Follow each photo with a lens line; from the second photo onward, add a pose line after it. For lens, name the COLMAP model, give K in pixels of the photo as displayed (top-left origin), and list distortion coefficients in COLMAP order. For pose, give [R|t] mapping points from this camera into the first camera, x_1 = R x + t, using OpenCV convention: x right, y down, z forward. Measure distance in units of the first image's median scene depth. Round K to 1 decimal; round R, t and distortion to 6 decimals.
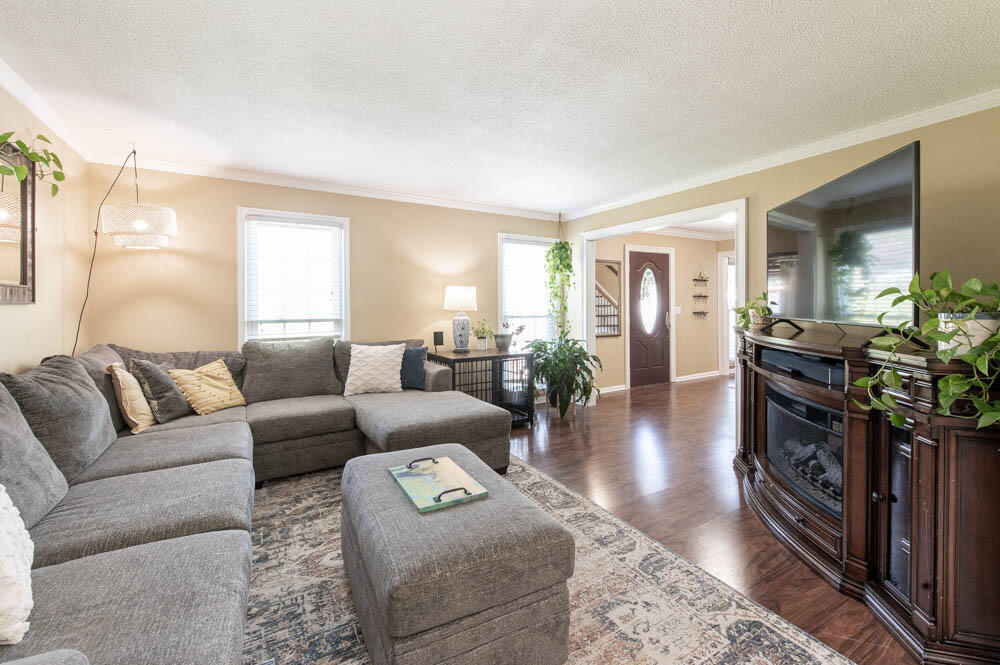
lens RADIAL K [[403.6, 0, 480.1], [0, 403.6, 308.5], [0, 0, 1]] dist [0.011038, -0.002553]
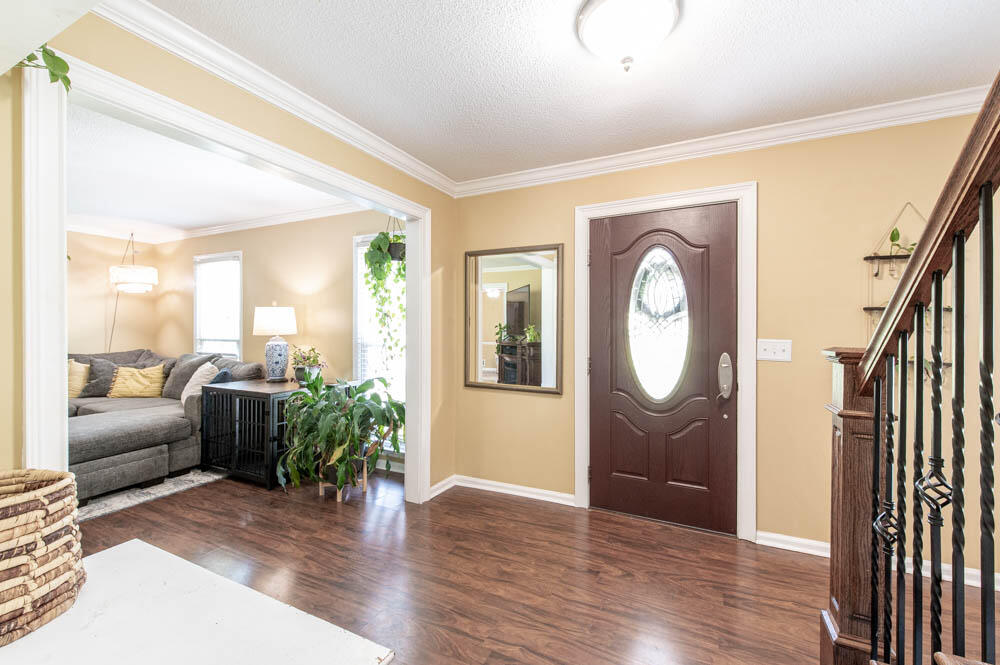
lens RADIAL K [[403.6, 0, 506.4], [0, 403.6, 330.6], [0, 0, 1]] dist [0.011038, -0.002553]
pose [[0.581793, 0.012728, -0.813237, 1.026606], [-0.014538, 0.999881, 0.005248, -0.016829], [0.813207, 0.008770, 0.581909, 0.946253]]
